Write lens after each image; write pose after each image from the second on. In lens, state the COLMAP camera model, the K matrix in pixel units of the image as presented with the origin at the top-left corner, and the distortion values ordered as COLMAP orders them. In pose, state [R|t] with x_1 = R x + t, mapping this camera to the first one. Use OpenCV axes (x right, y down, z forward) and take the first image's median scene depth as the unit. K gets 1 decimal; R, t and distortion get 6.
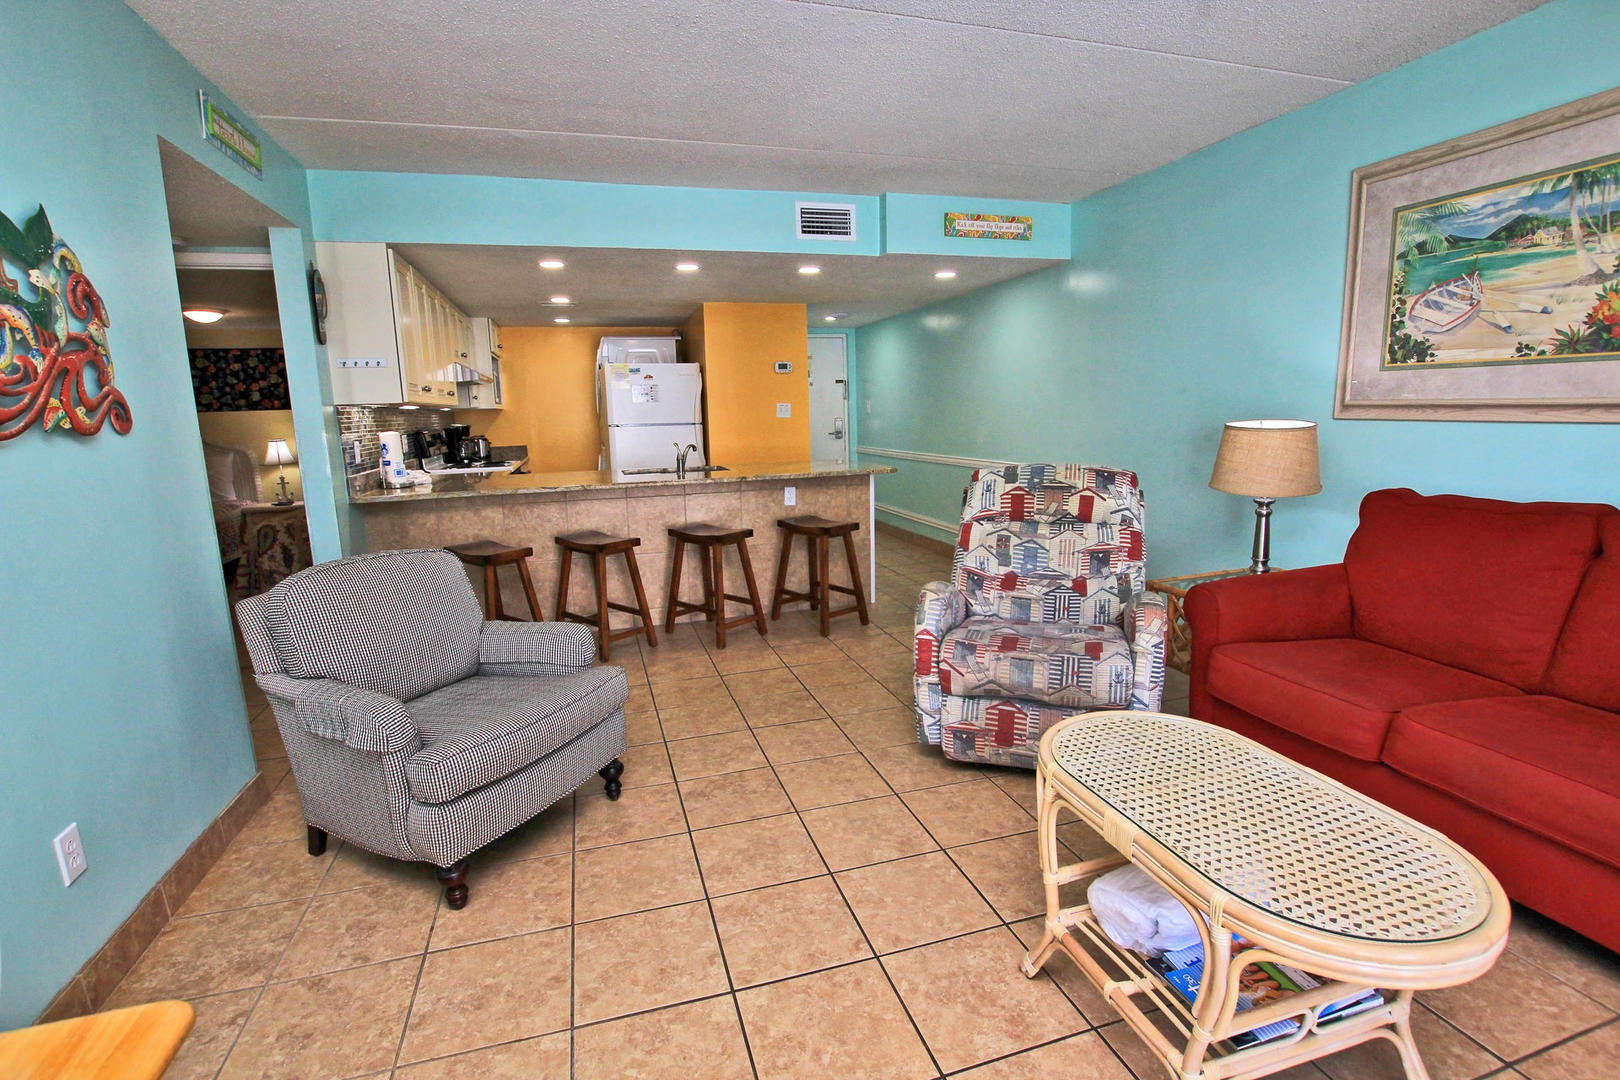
lens RADIAL K [[749.2, 0, 804.8], [0, 749.2, 542.7], [0, 0, 1]] dist [-0.026478, -0.000078]
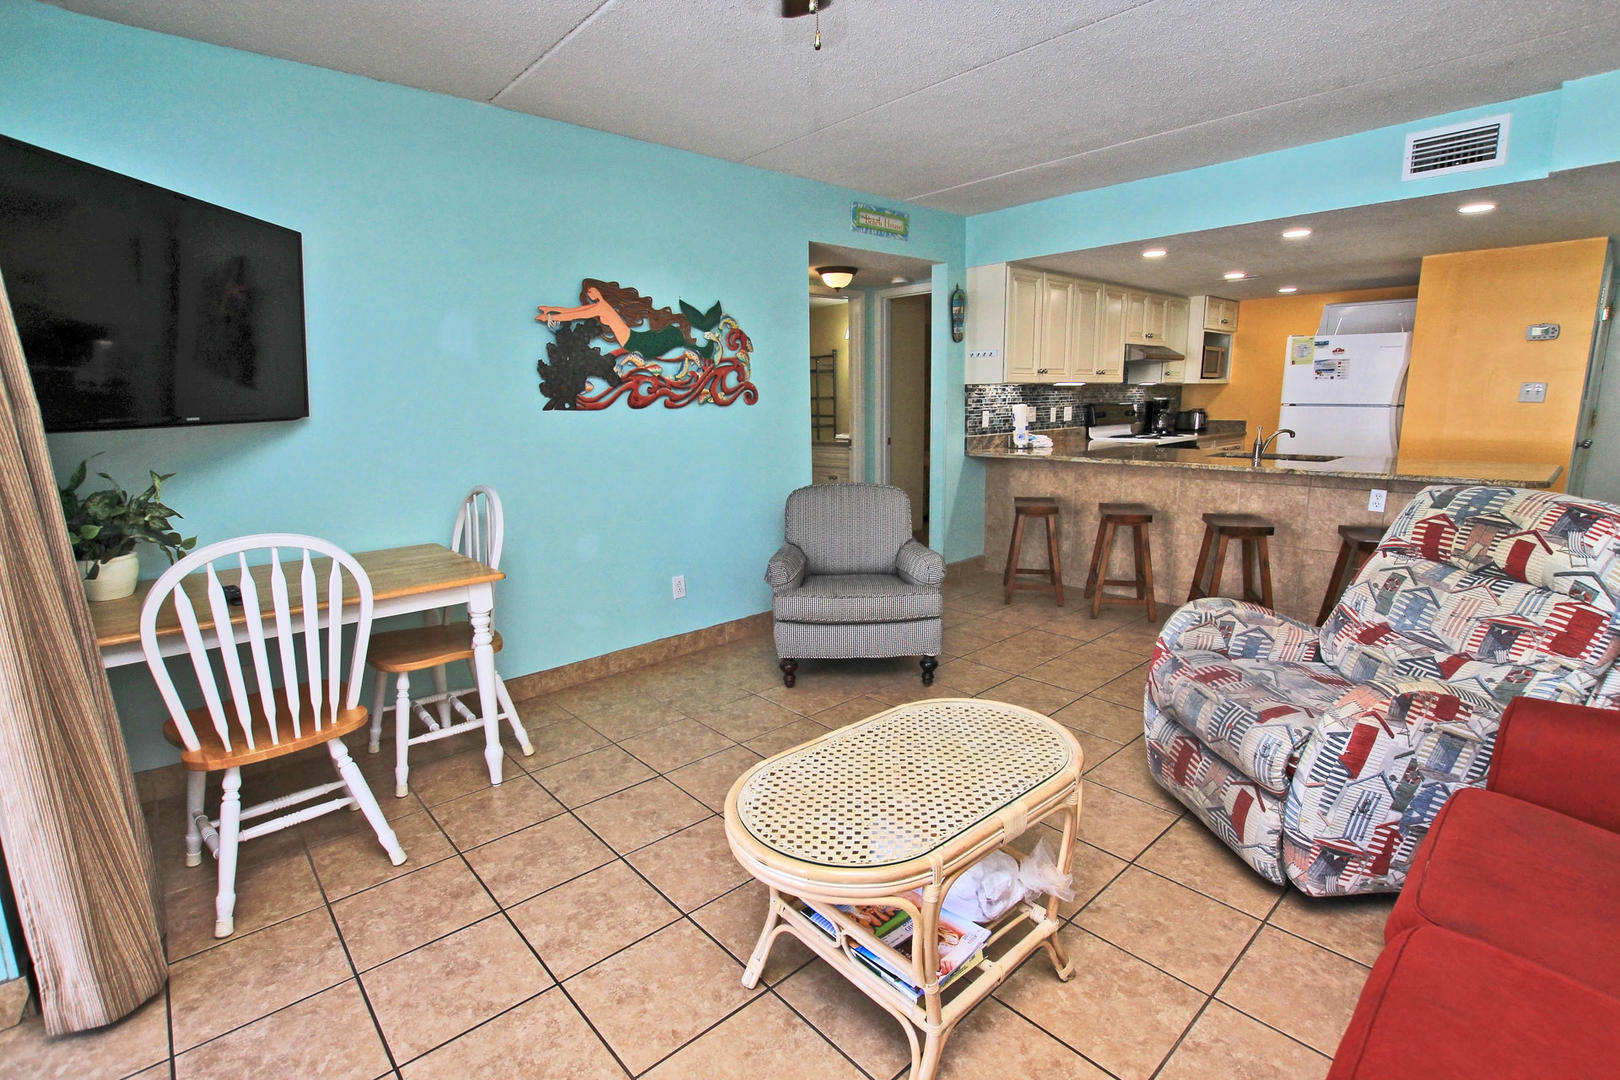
lens RADIAL K [[749.2, 0, 812.2], [0, 749.2, 540.8], [0, 0, 1]] dist [-0.026478, -0.000078]
pose [[0.433482, 0.190178, -0.880866, 0.557837], [-0.151623, 0.978935, 0.136736, -0.046790], [0.888315, 0.074287, 0.453186, 0.125913]]
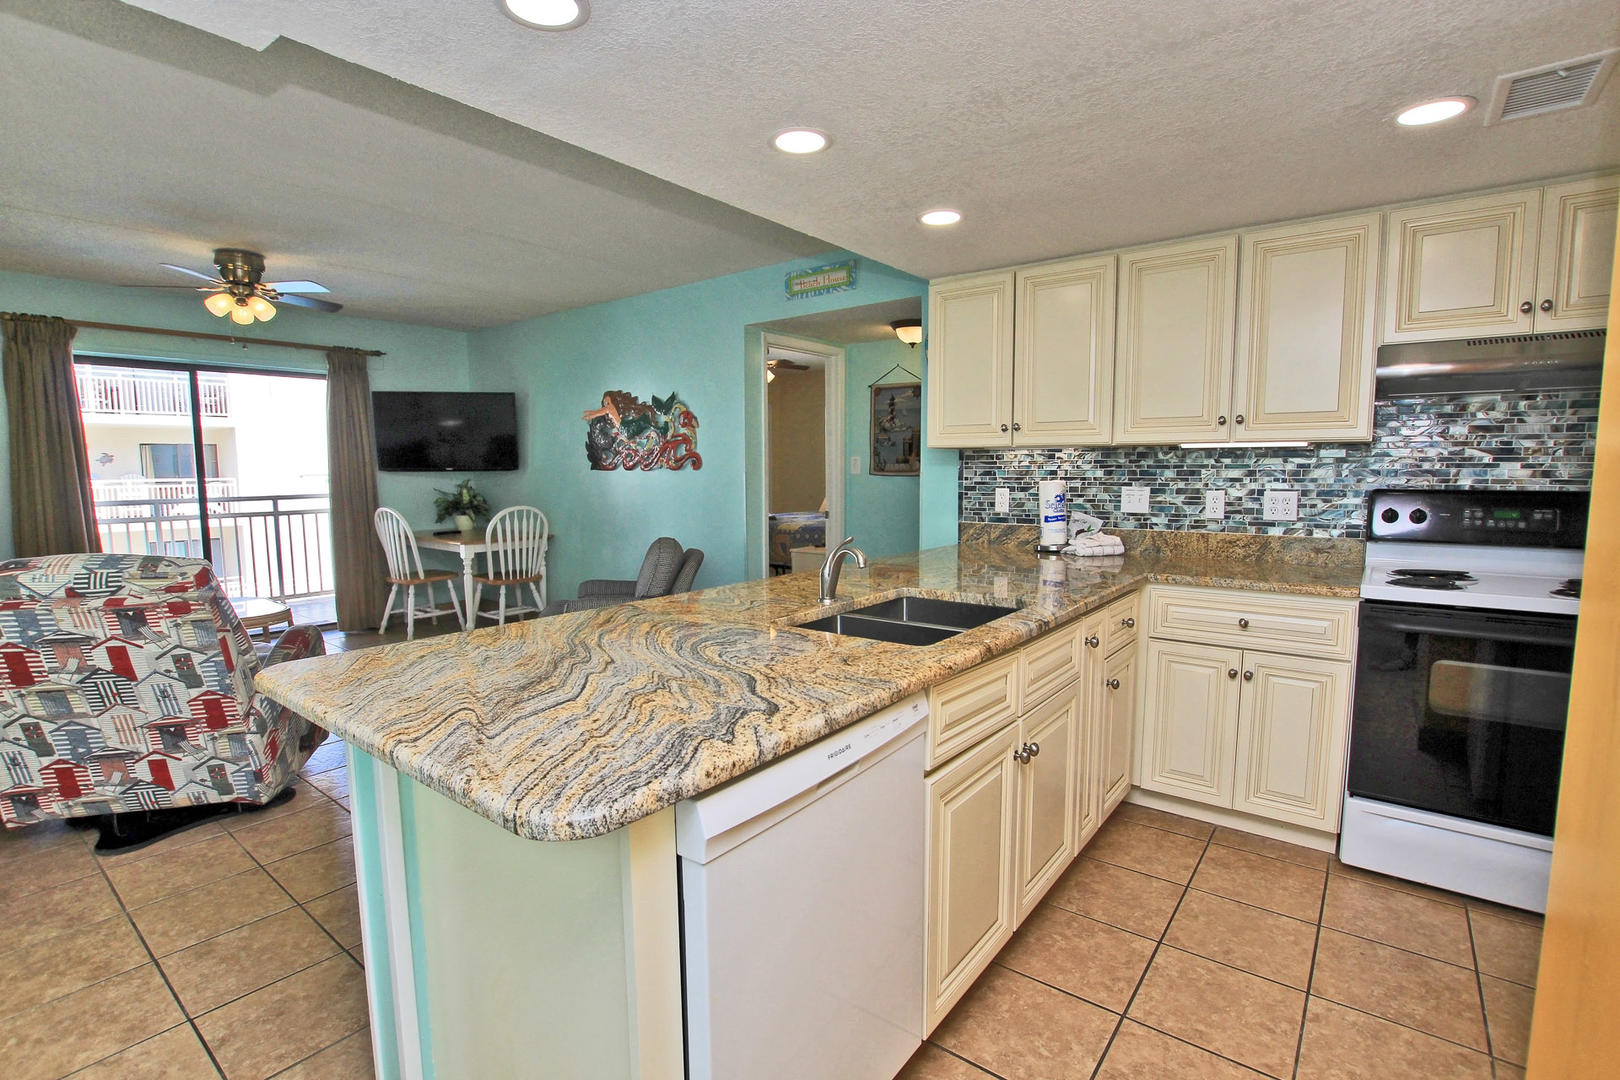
lens RADIAL K [[749.2, 0, 809.1], [0, 749.2, 541.9], [0, 0, 1]] dist [-0.026478, -0.000078]
pose [[-0.813005, 0.082931, -0.576321, 0.134913], [-0.079855, 0.964571, 0.251448, -0.311889], [0.576755, 0.250451, -0.777578, 1.746860]]
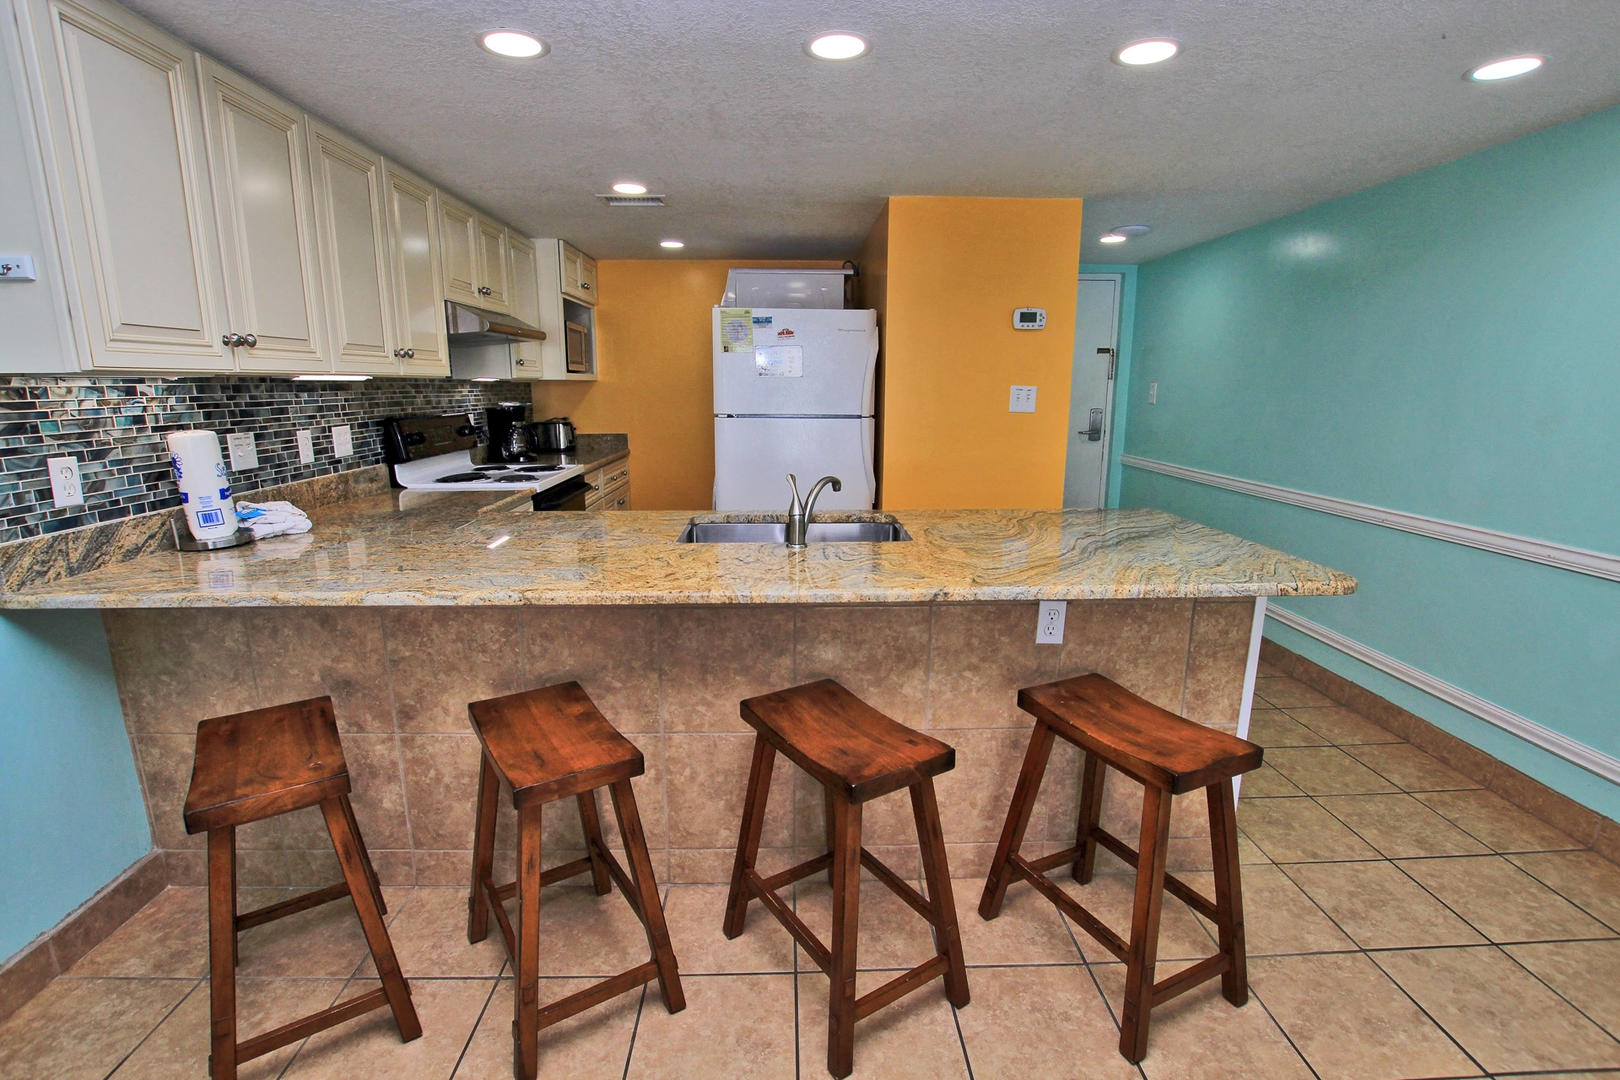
lens RADIAL K [[749.2, 0, 810.0], [0, 749.2, 546.1], [0, 0, 1]] dist [-0.026478, -0.000078]
pose [[0.967418, 0.079039, -0.240531, -0.067910], [-0.069297, 0.996406, 0.048708, -0.148736], [0.243517, -0.030453, 0.969418, 0.751303]]
